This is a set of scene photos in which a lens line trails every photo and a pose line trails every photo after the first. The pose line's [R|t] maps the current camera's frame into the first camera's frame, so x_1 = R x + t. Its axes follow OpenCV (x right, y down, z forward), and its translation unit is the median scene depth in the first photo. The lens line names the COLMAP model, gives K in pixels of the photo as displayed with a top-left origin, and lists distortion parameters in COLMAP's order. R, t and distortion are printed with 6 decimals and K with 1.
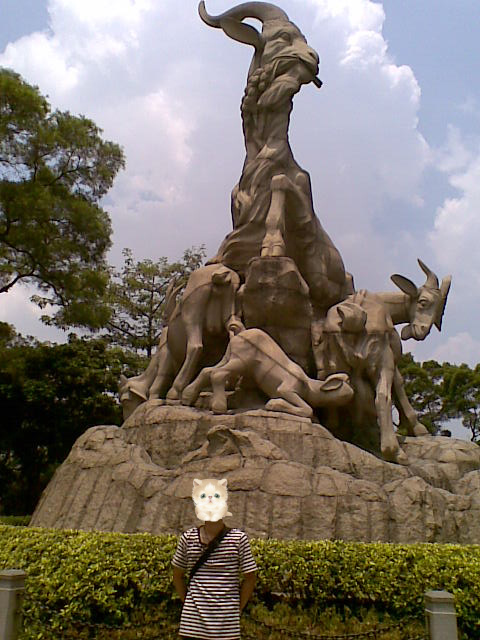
lens RADIAL K [[762.7, 0, 239.7], [0, 762.7, 334.6], [0, 0, 1]] dist [0.008178, -0.021000]
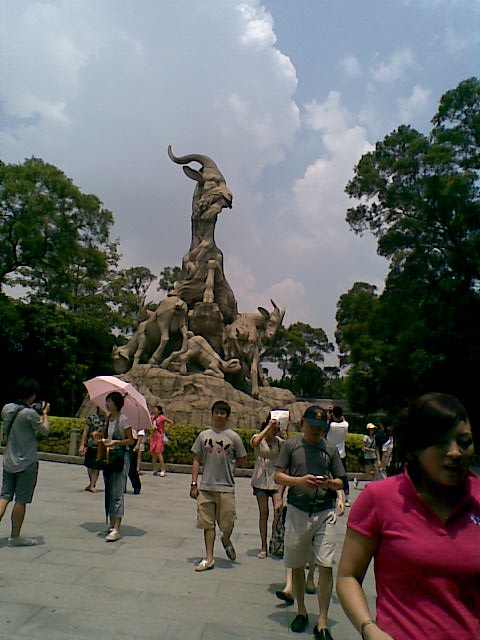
lens RADIAL K [[762.7, 0, 239.7], [0, 762.7, 334.6], [0, 0, 1]] dist [0.008178, -0.021000]
pose [[0.968110, 0.059585, 0.243338, -0.388932], [-0.086729, 0.990955, 0.102399, -0.238941], [-0.235035, -0.120238, 0.964521, -1.104434]]
